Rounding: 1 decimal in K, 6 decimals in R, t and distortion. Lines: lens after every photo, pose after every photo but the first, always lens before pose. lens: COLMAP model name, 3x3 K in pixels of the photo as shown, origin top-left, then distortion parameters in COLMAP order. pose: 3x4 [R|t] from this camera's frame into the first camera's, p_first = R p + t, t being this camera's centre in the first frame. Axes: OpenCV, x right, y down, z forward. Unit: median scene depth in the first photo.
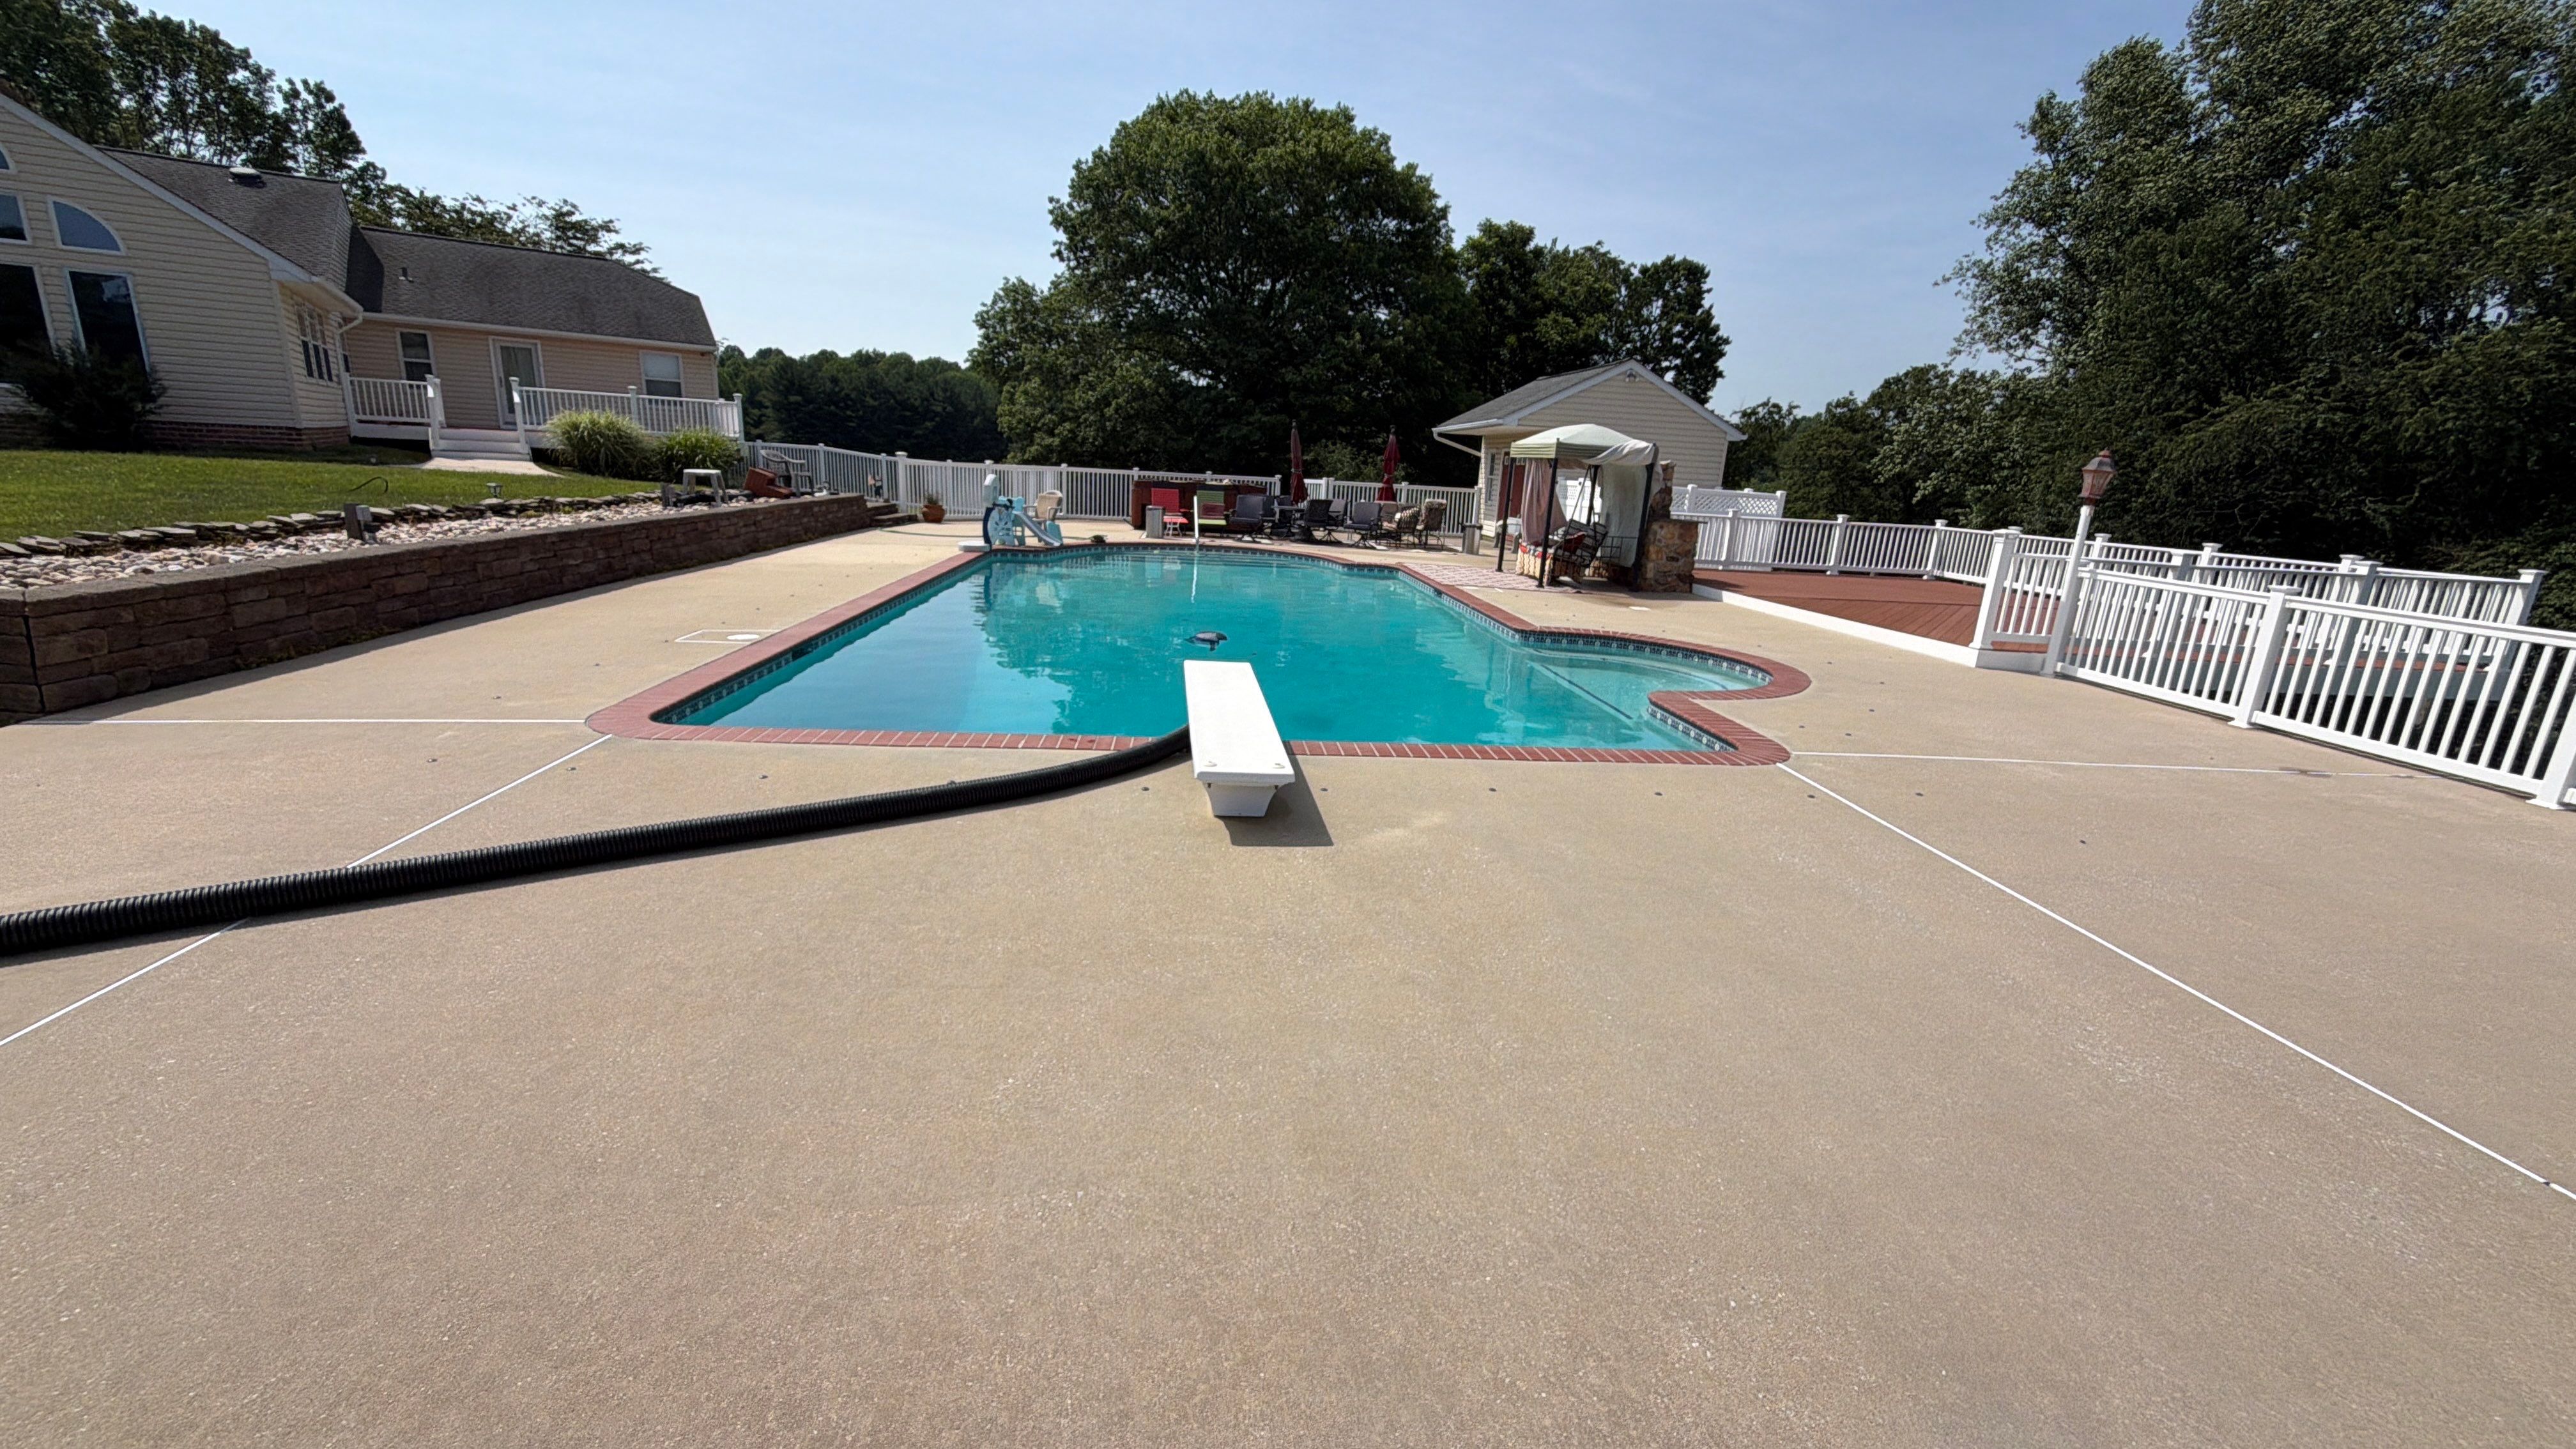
lens RADIAL K [[1024.6, 0, 1284.3], [0, 1024.6, 733.3], [0, 0, 1]] dist [0.003278, -0.000207]
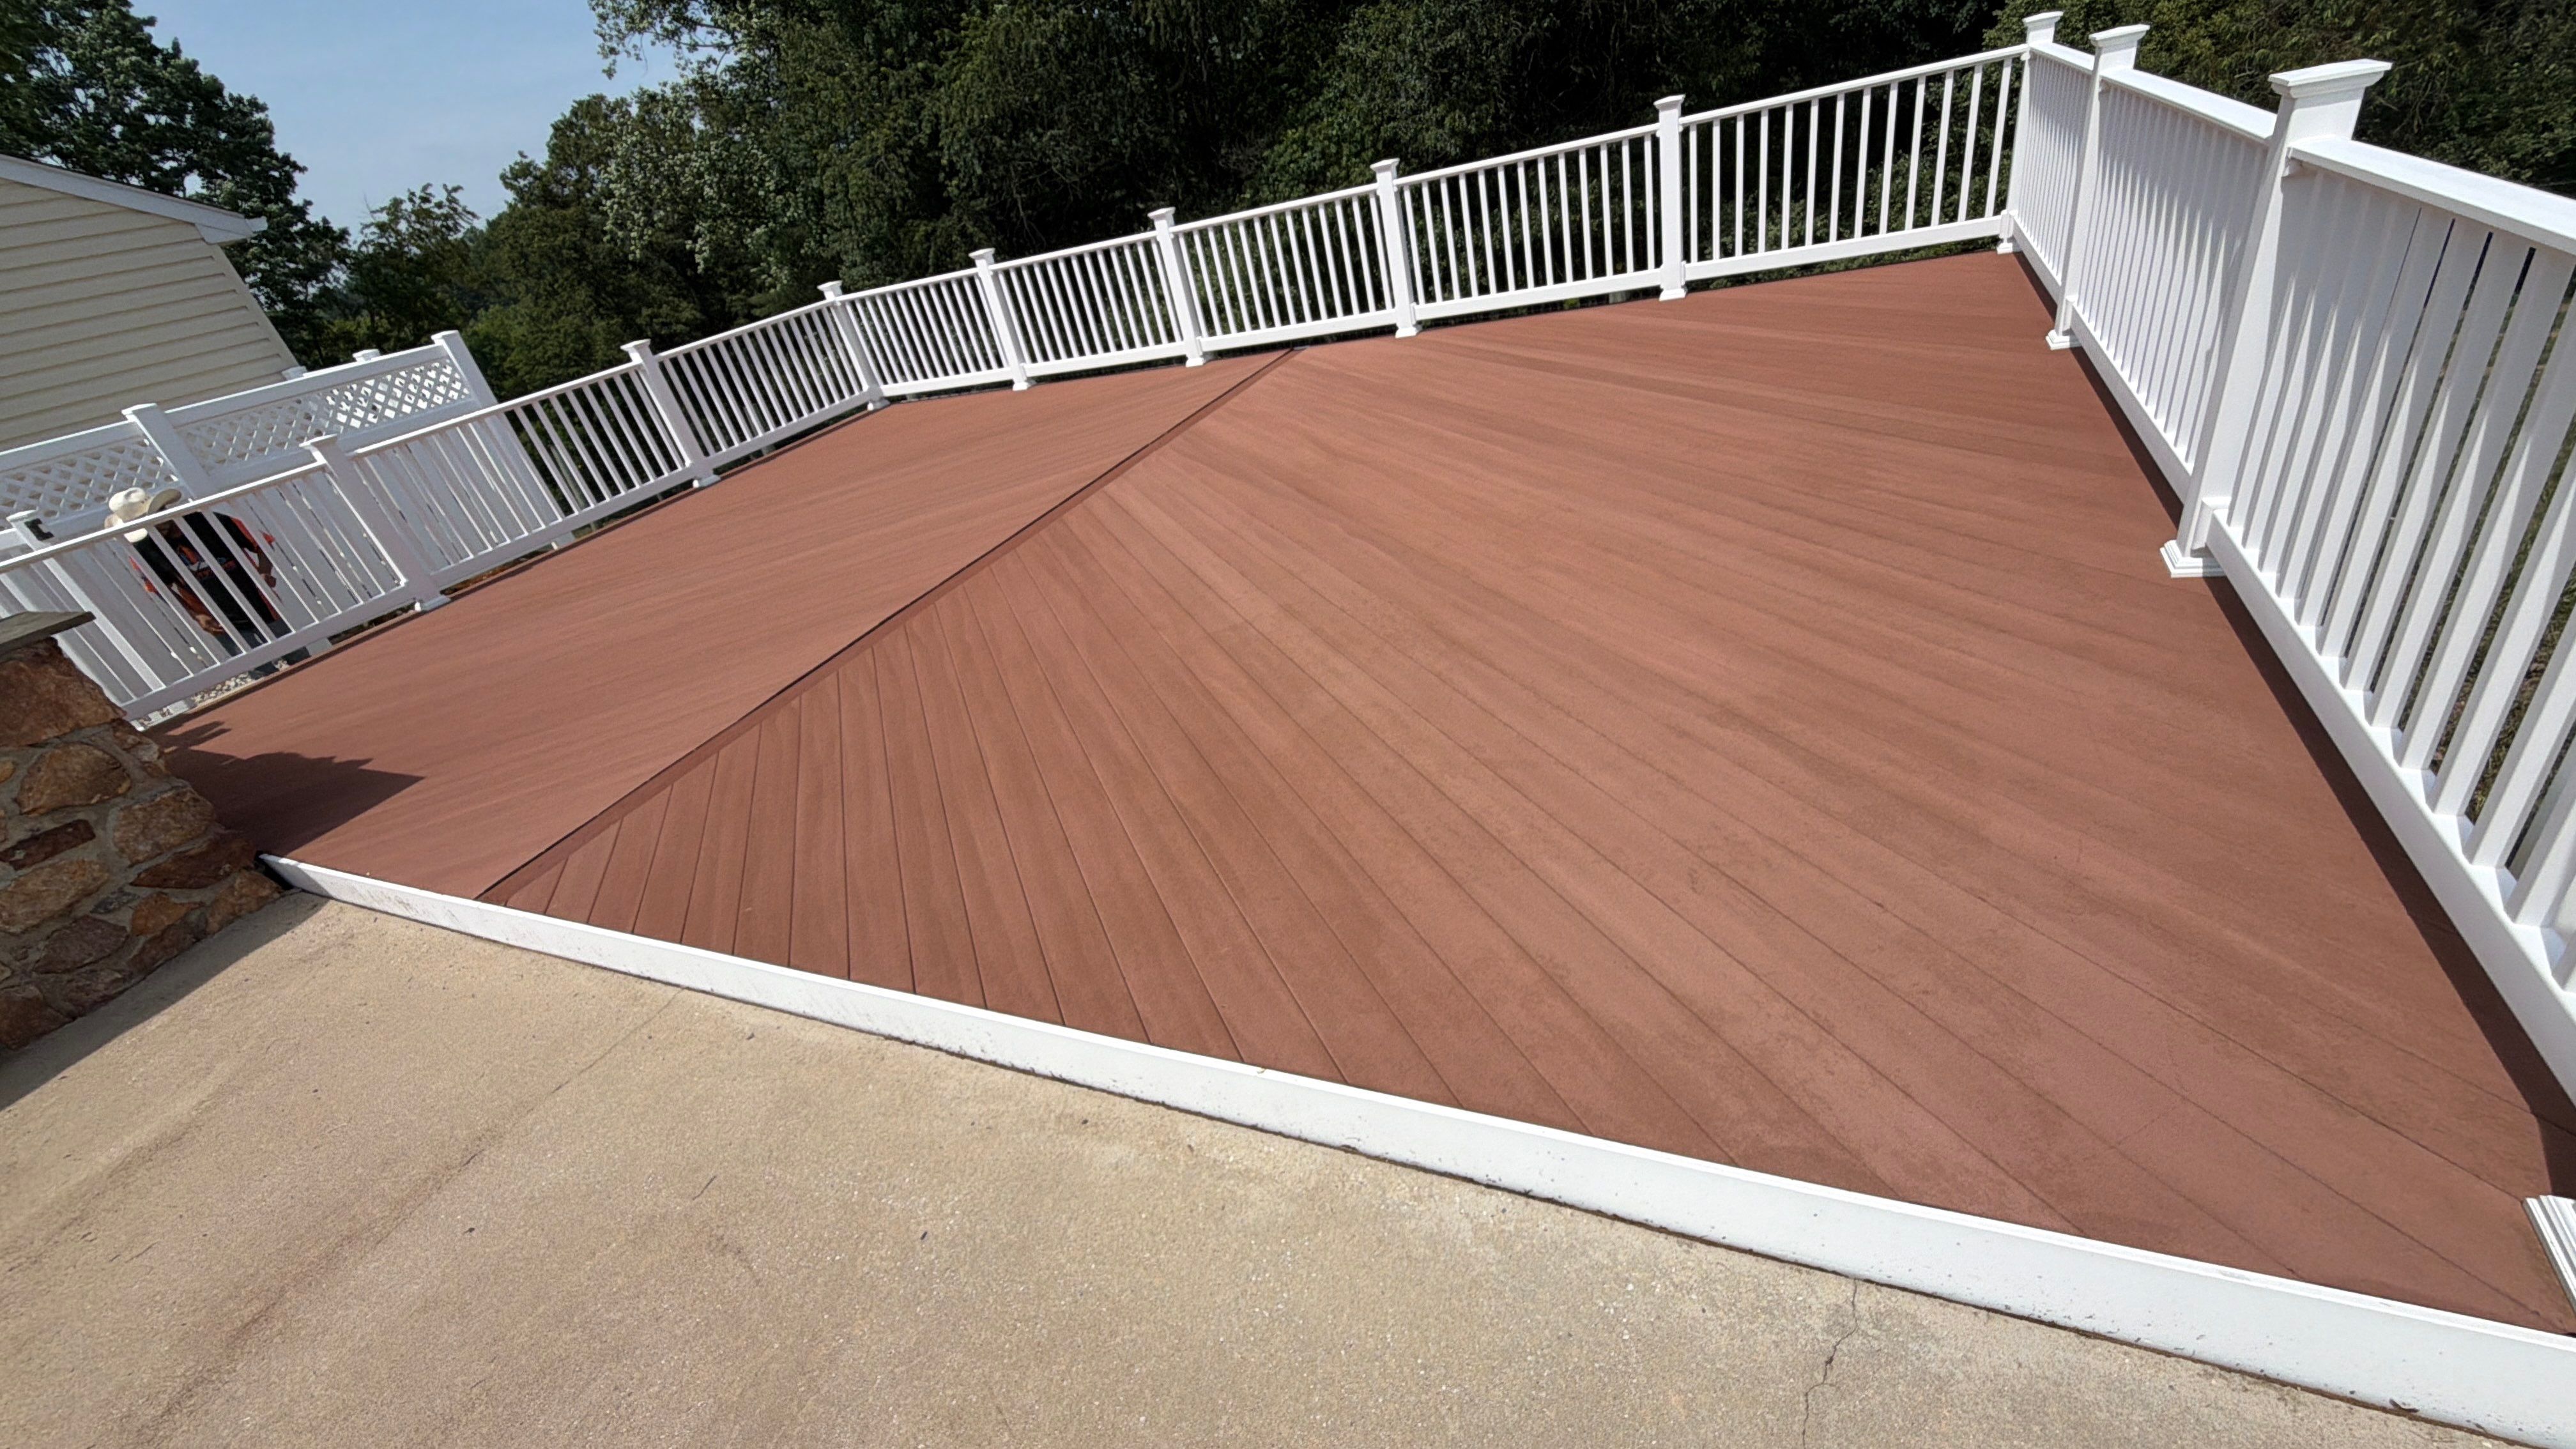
lens RADIAL K [[1024.6, 0, 1280.3], [0, 1024.6, 725.2], [0, 0, 1]] dist [0.003278, -0.000207]
pose [[0.477342, -0.581240, 0.659018, 0.333348], [0.452578, 0.805476, 0.382599, -0.139786], [-0.753205, 0.115627, 0.647544, 0.601310]]
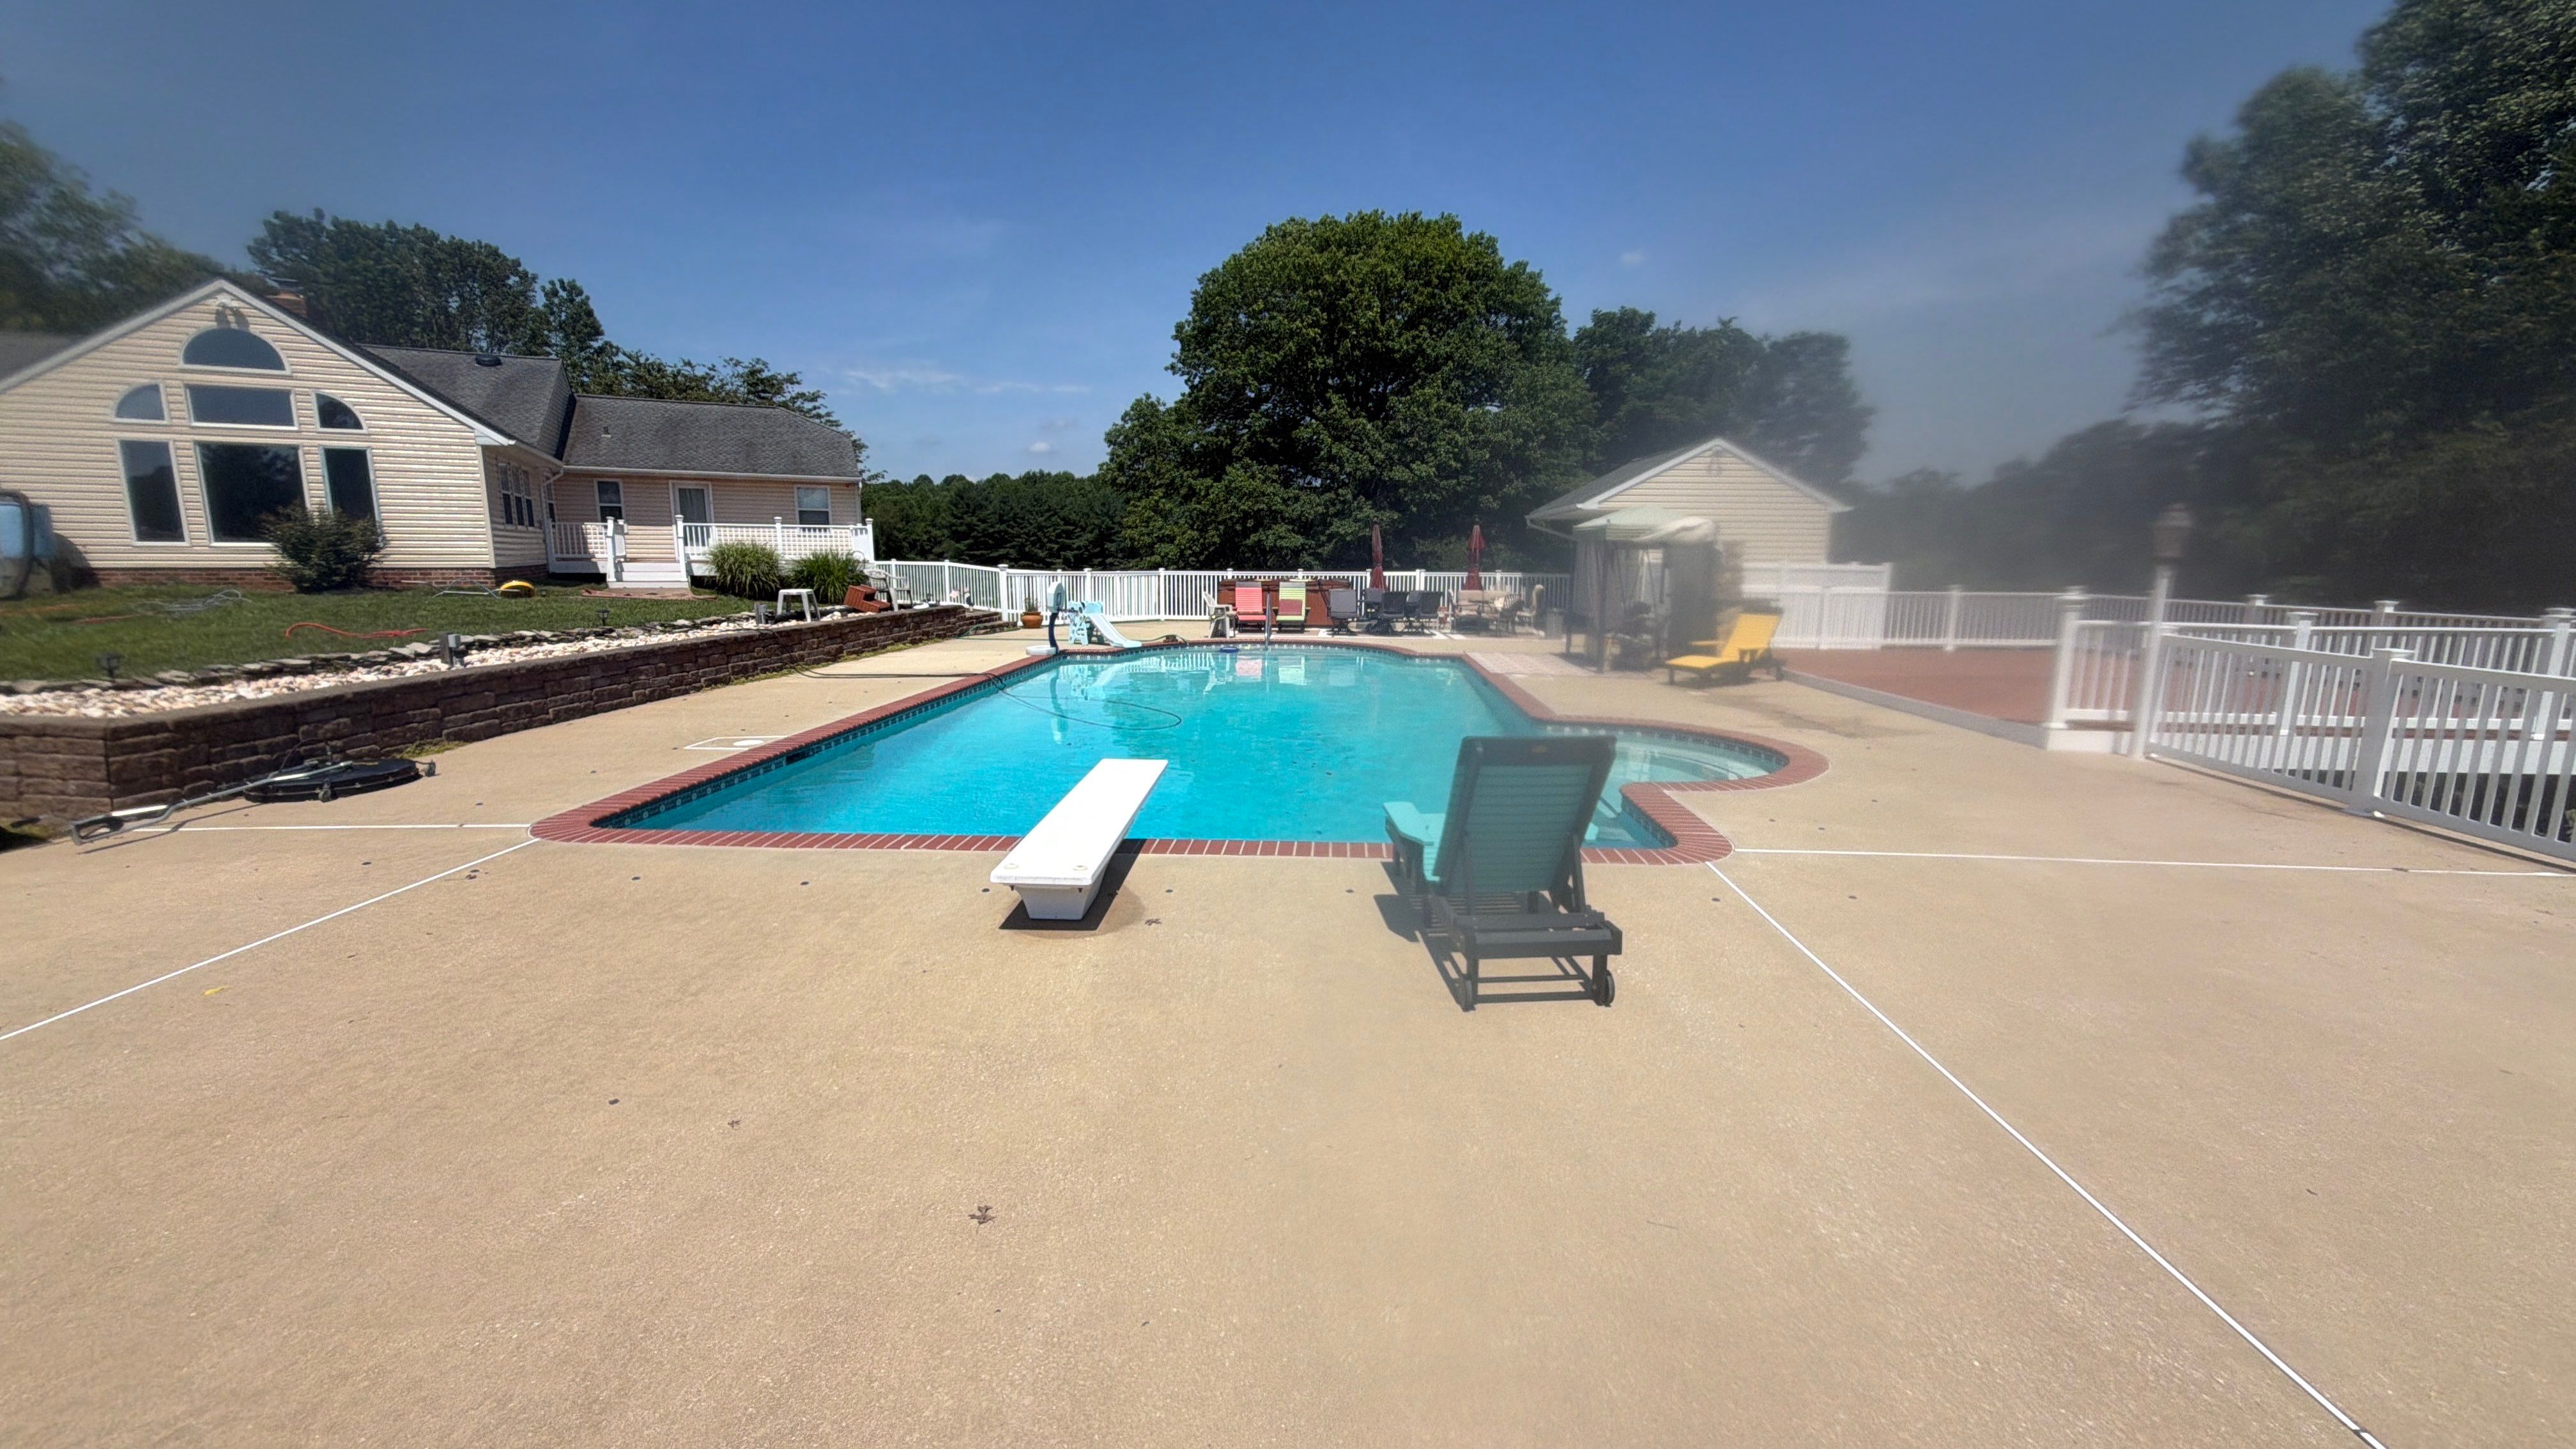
lens RADIAL K [[1024.6, 0, 1284.9], [0, 1024.6, 729.7], [0, 0, 1]] dist [0.003278, -0.000207]
pose [[0.988591, -0.021096, -0.149137, 0.088930], [0.007181, 0.995618, -0.093235, -0.001885], [0.150450, 0.091100, 0.984411, 0.013911]]
